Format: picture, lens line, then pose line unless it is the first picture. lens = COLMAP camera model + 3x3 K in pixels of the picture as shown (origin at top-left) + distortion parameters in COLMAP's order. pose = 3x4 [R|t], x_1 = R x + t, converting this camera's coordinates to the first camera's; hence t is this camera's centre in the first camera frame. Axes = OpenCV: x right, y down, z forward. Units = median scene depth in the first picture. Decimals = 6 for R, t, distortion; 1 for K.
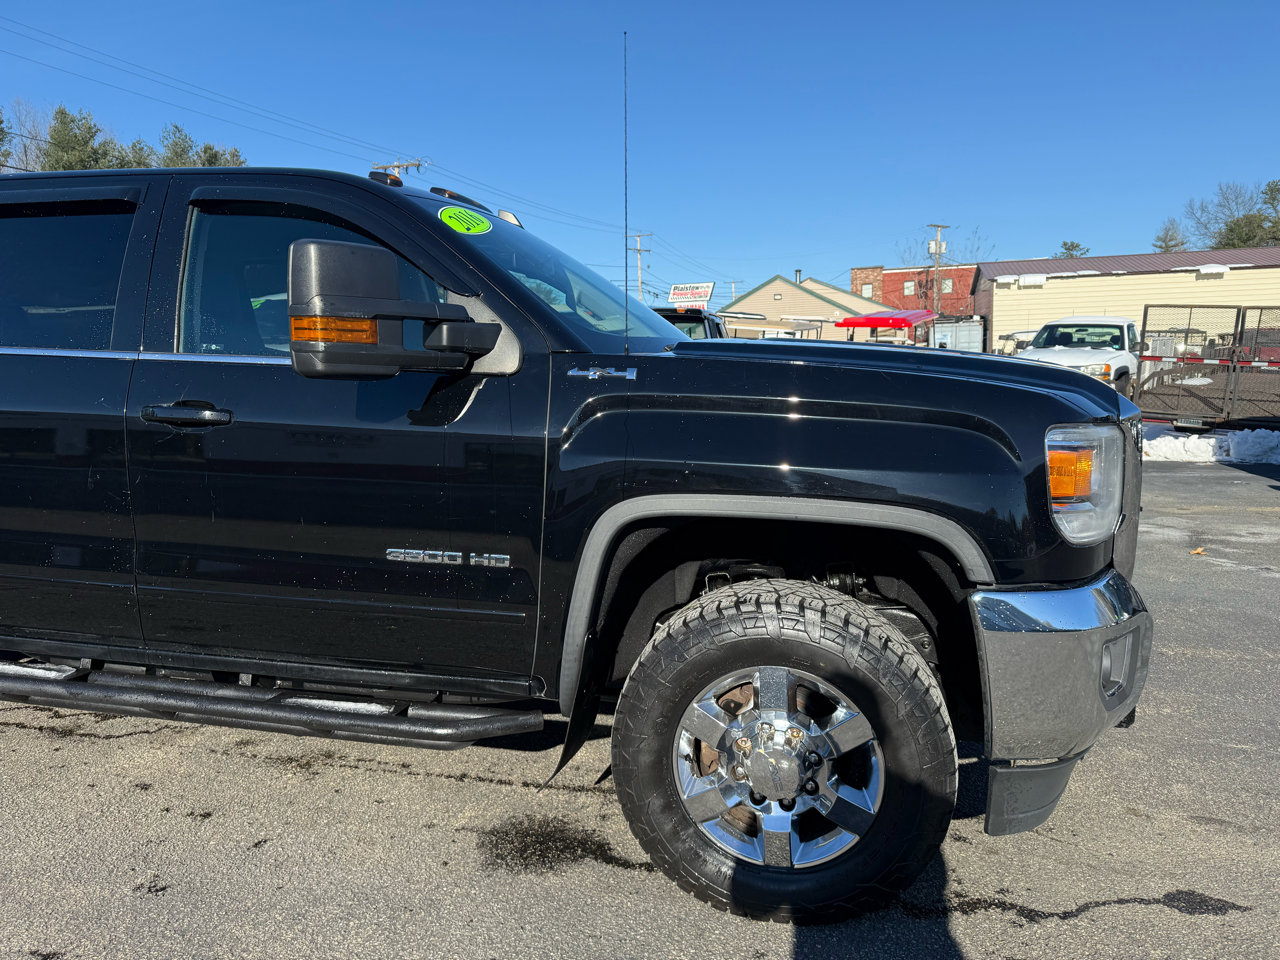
lens RADIAL K [[900.4, 0, 640.0], [0, 900.4, 493.0], [0, 0, 1]] dist [0.040773, -0.053509]
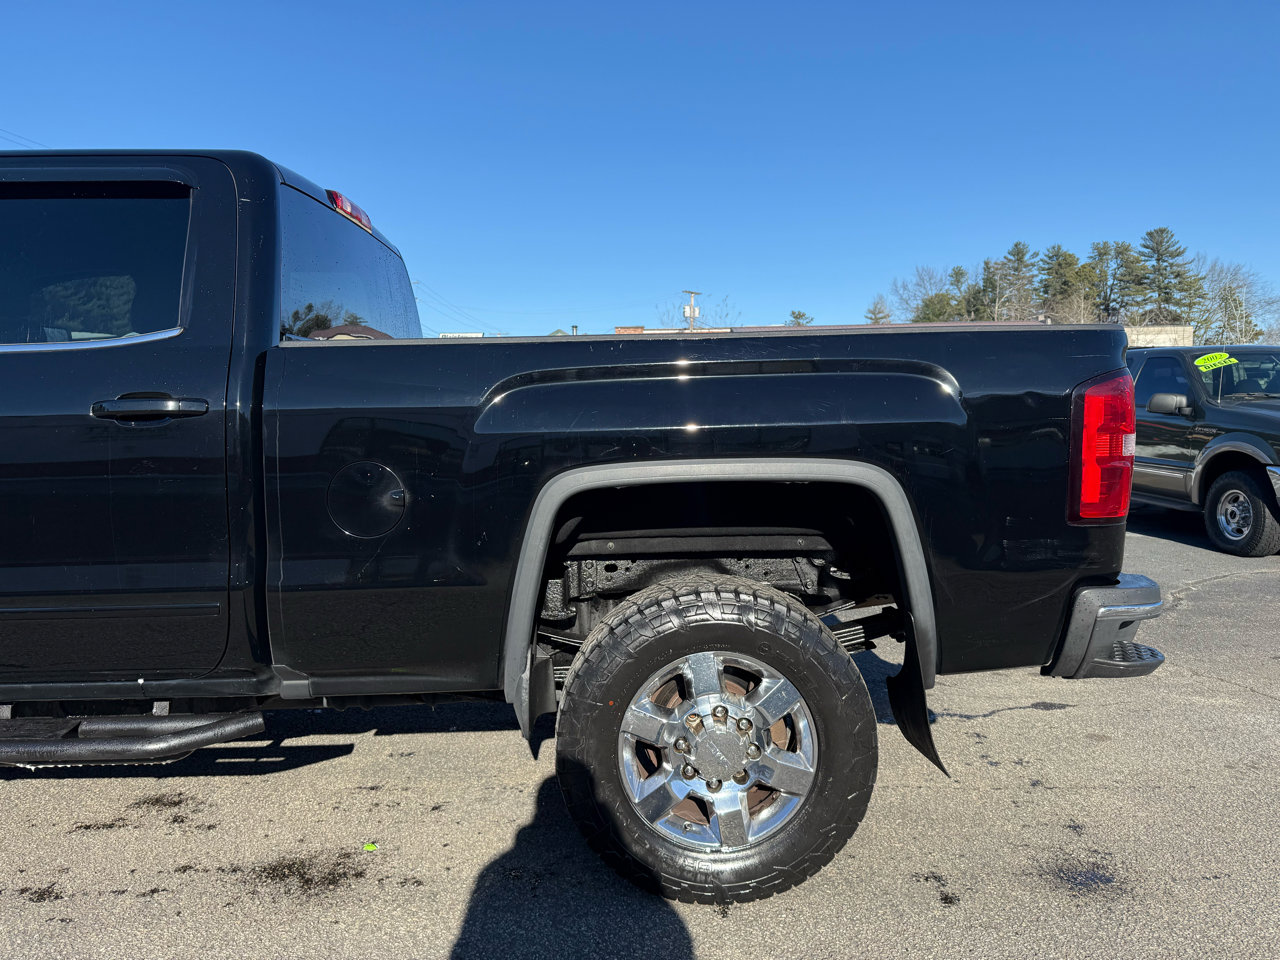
lens RADIAL K [[900.4, 0, 637.0], [0, 900.4, 481.1], [0, 0, 1]] dist [0.040773, -0.053509]
pose [[0.965561, -0.005026, 0.260127, -0.031748], [0.023014, 0.997544, -0.066152, 0.007043], [-0.259156, 0.069861, 0.963306, -0.025884]]
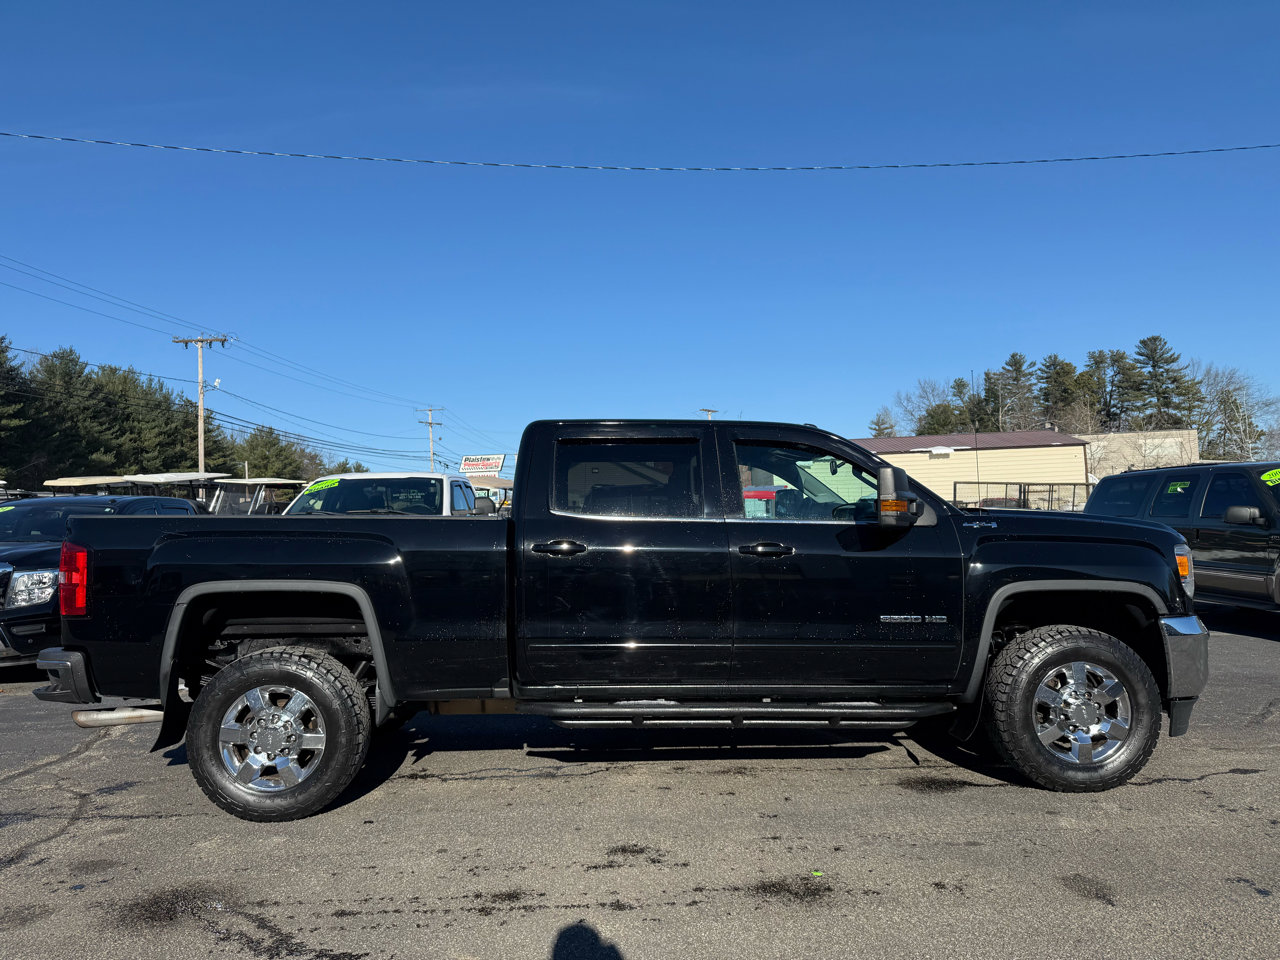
lens RADIAL K [[900.4, 0, 639.1], [0, 900.4, 481.5], [0, 0, 1]] dist [0.040773, -0.053509]
pose [[0.966637, 0.001147, 0.256147, -0.071560], [0.049536, 0.980276, -0.191326, 0.006939], [-0.251314, 0.197632, 0.947514, -0.043165]]
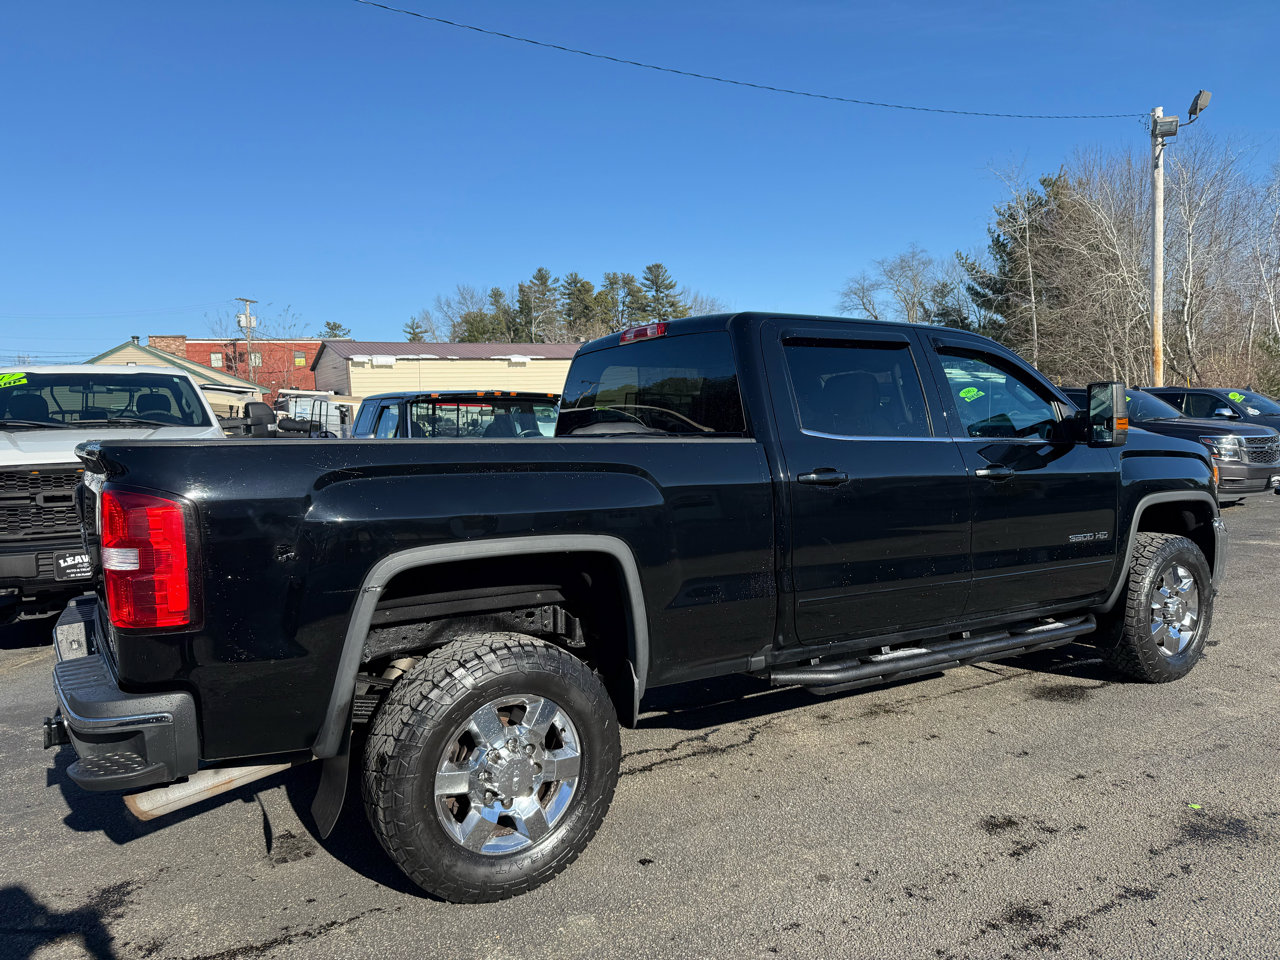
lens RADIAL K [[900.4, 0, 645.7], [0, 900.4, 471.7], [0, 0, 1]] dist [0.040773, -0.053509]
pose [[0.706302, -0.043967, 0.706544, -0.126412], [0.115289, 0.991889, -0.053526, -0.004228], [-0.698459, 0.119262, 0.705642, 0.013579]]
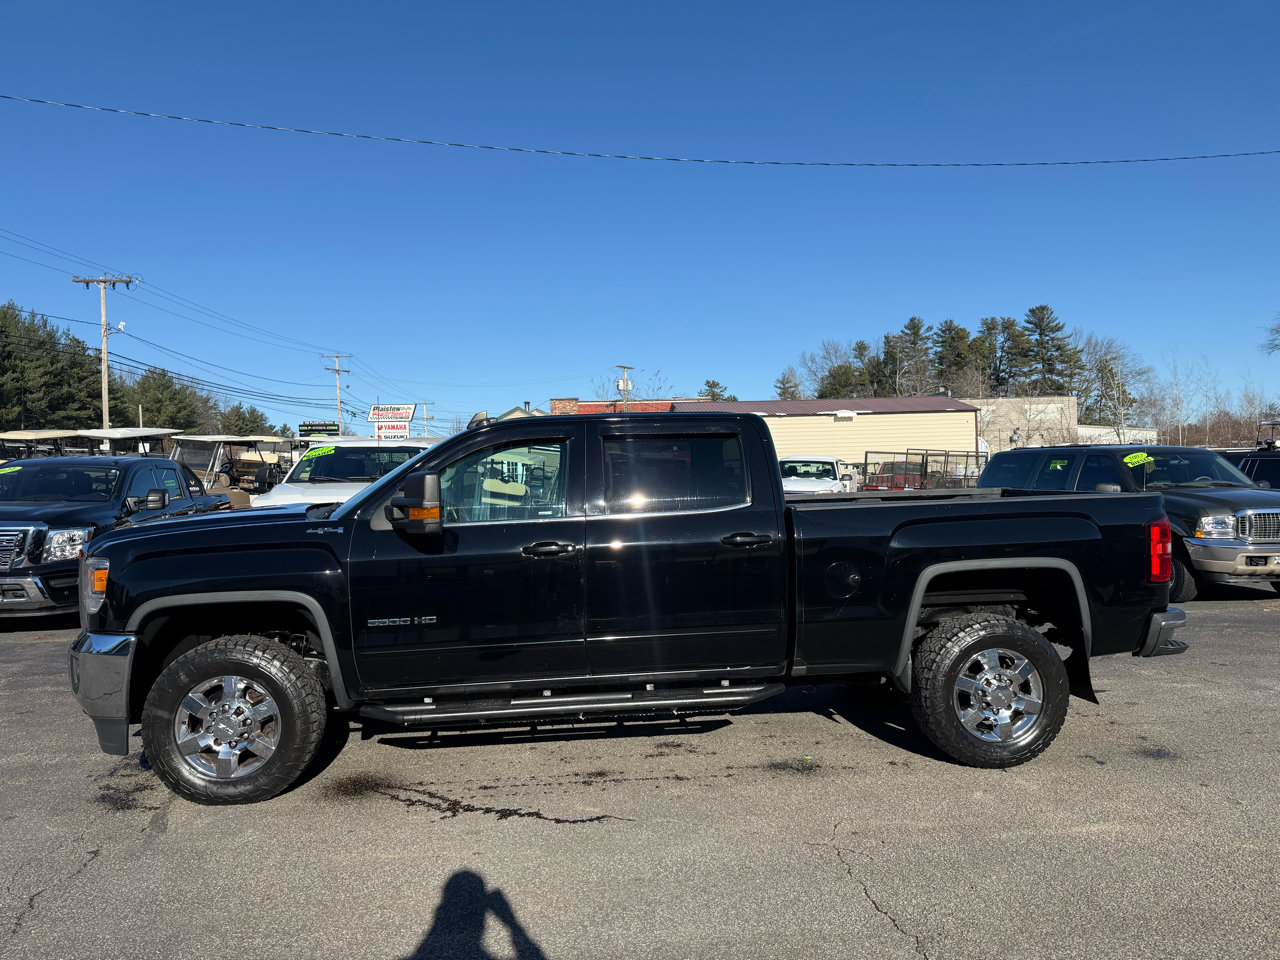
lens RADIAL K [[895.1, 0, 637.5], [0, 895.1, 477.7], [0, 0, 1]] dist [0.082592, -0.111568]
pose [[0.935192, 0.003107, 0.354128, -0.098484], [0.048717, 0.989326, -0.137332, 0.005815], [-0.350775, 0.145684, 0.925058, -0.069972]]
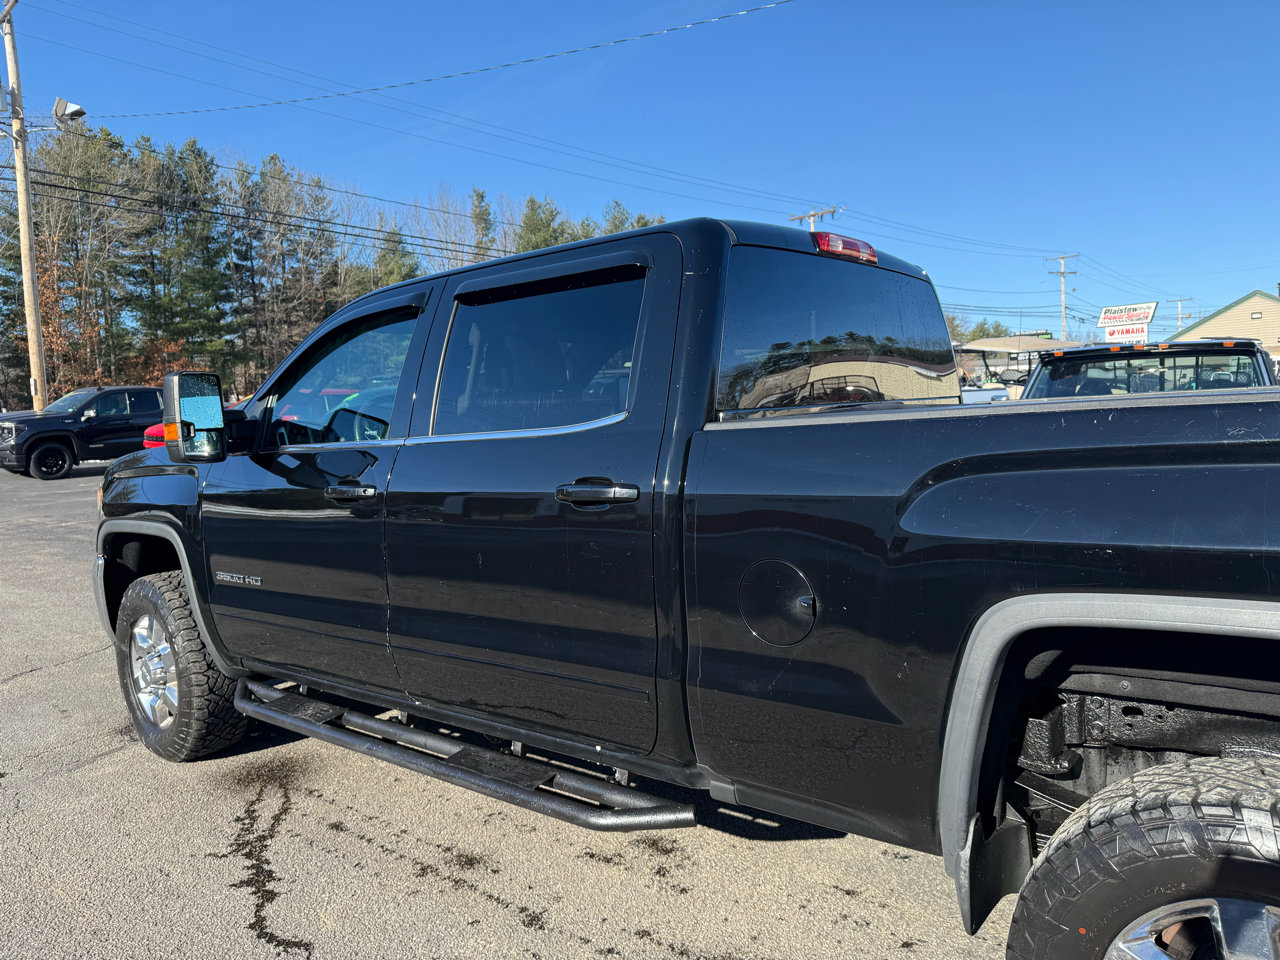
lens RADIAL K [[900.4, 0, 626.5], [0, 900.4, 482.8], [0, 0, 1]] dist [0.040773, -0.053509]
pose [[0.905687, 0.015953, -0.423646, -0.020848], [-0.038288, 0.998286, -0.044262, 0.000387], [0.422214, 0.056308, 0.904746, -0.016172]]
